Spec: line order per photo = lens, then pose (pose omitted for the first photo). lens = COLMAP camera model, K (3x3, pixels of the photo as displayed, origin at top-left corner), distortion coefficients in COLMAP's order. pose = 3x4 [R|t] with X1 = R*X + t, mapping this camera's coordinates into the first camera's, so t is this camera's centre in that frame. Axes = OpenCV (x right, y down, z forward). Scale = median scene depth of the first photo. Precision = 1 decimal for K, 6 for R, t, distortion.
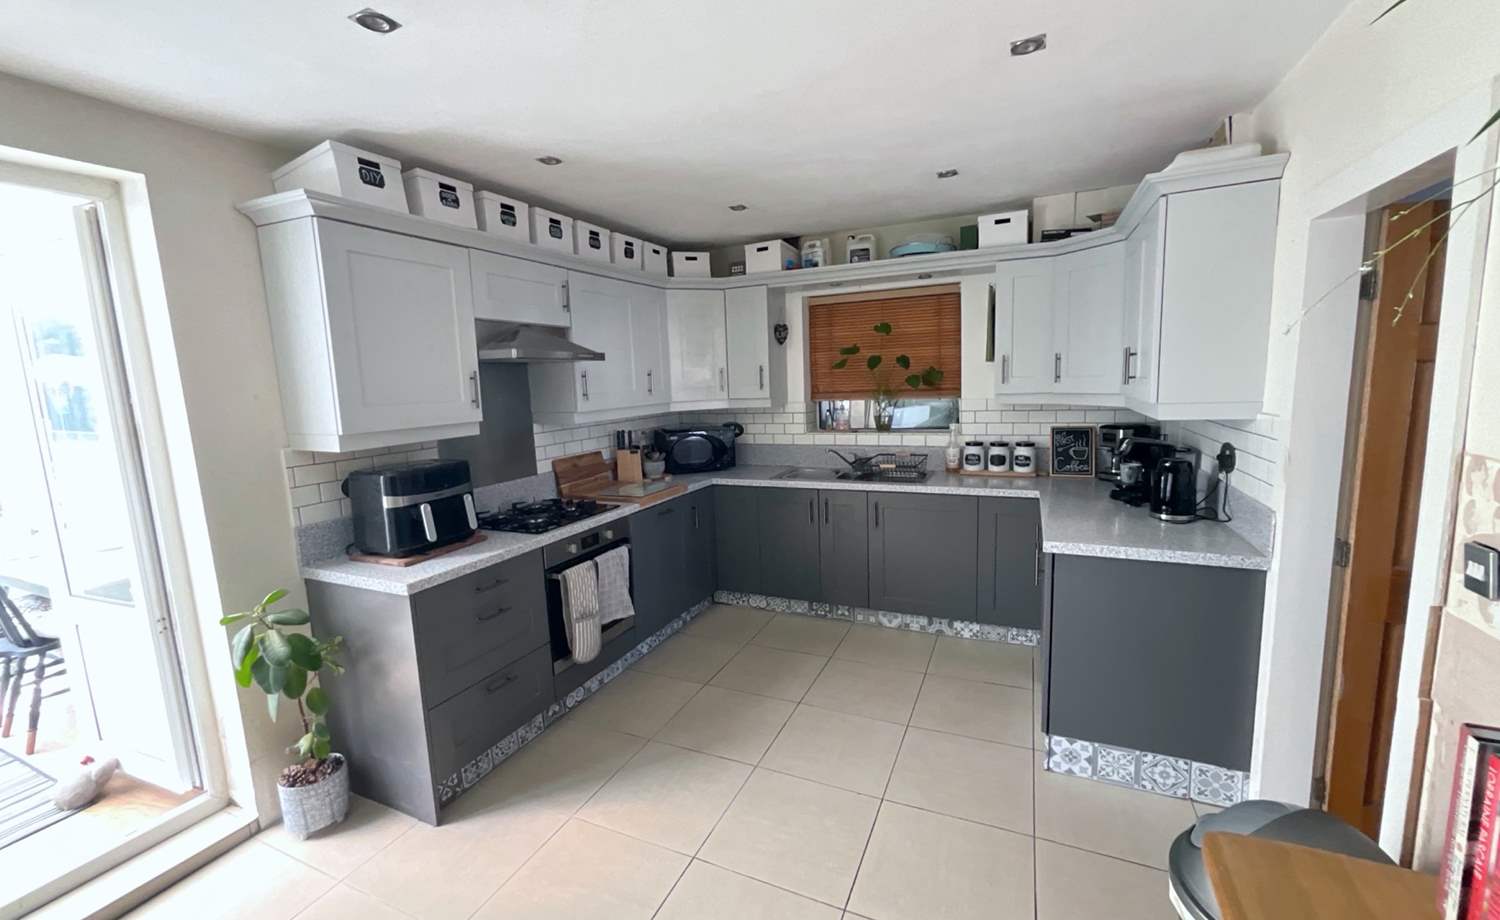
lens RADIAL K [[609.7, 0, 753.4], [0, 609.7, 461.6], [0, 0, 1]] dist [-0.000034, 0.000265]
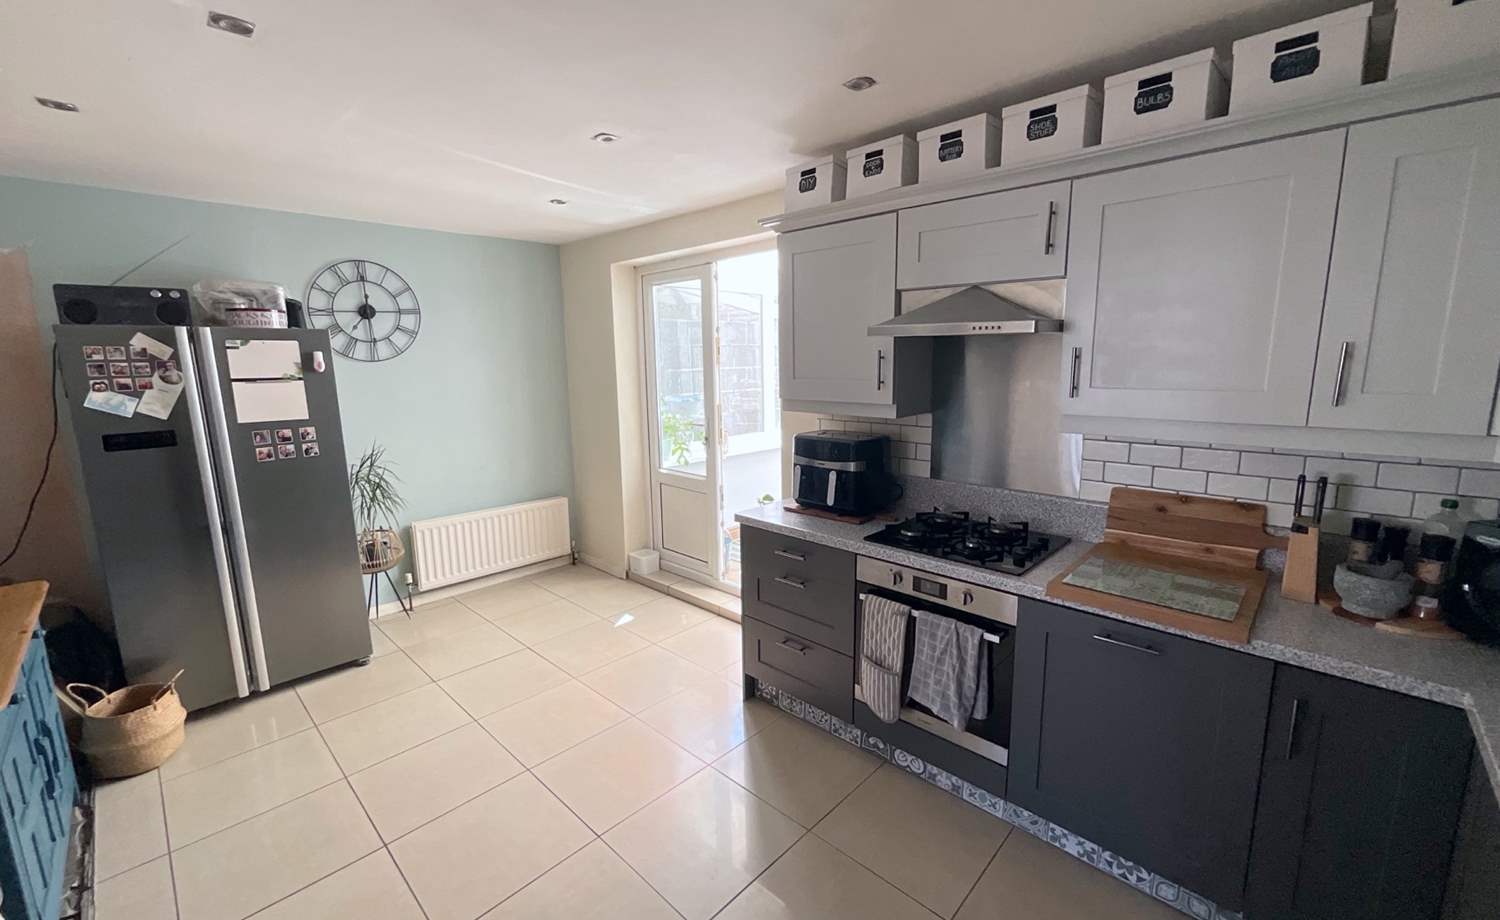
lens RADIAL K [[609.7, 0, 756.0], [0, 609.7, 462.5], [0, 0, 1]] dist [-0.000034, 0.000265]
pose [[-0.327021, 0.203783, -0.922784, 0.362042], [-0.106515, 0.962302, 0.250257, -0.142790], [0.938995, 0.180129, -0.292987, 0.818754]]
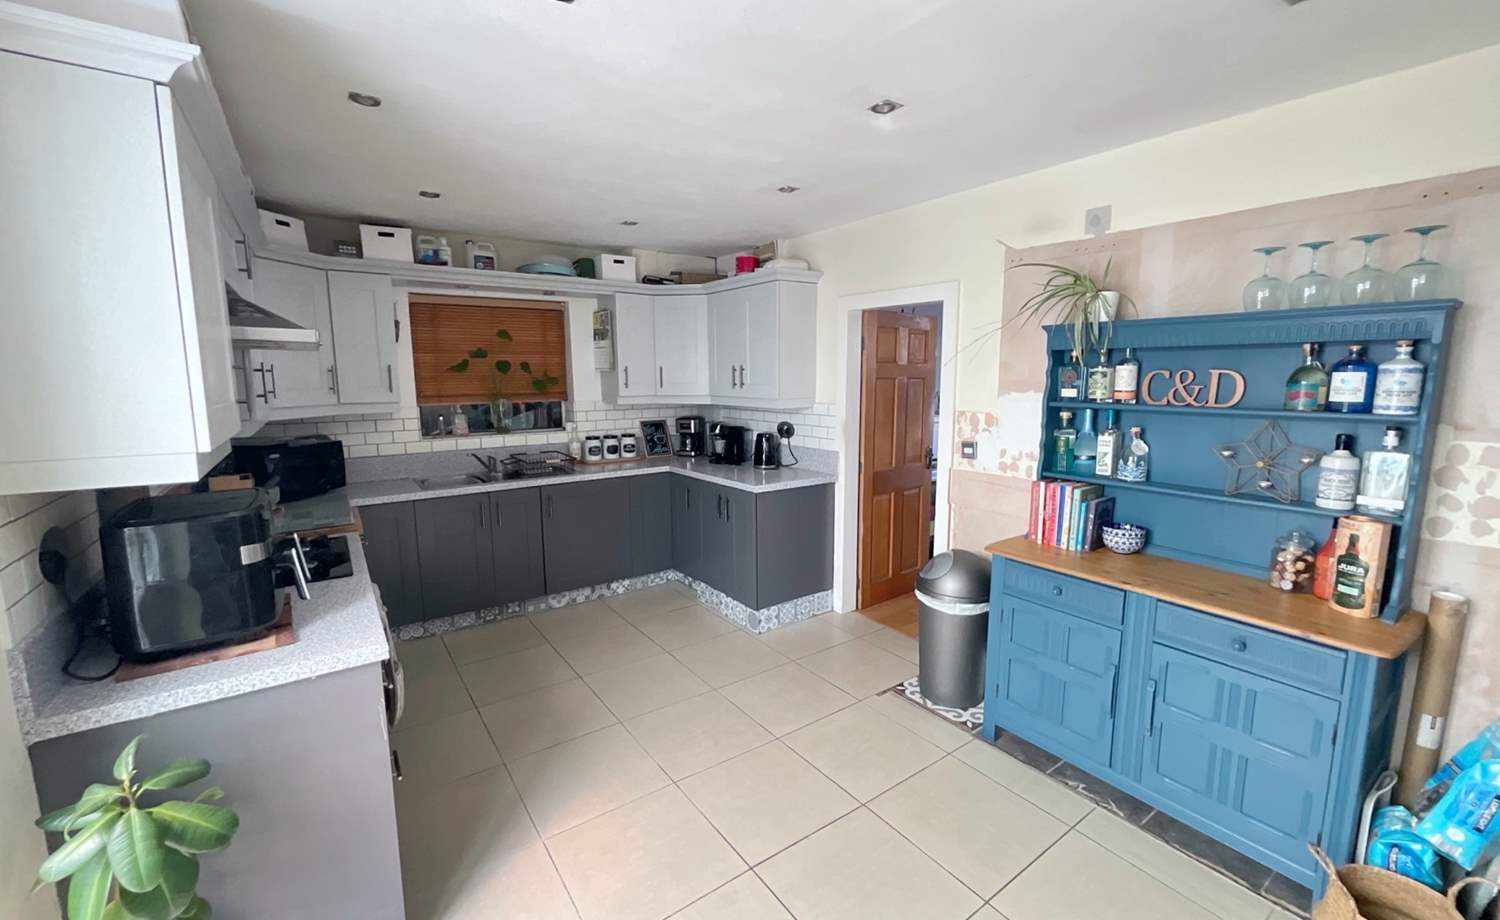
lens RADIAL K [[609.7, 0, 746.5], [0, 609.7, 459.1], [0, 0, 1]] dist [-0.000034, 0.000265]
pose [[0.501989, -0.087233, 0.860464, -0.555211], [0.107528, 0.993476, 0.037987, -0.000688], [-0.858164, 0.073455, 0.508094, 0.133292]]
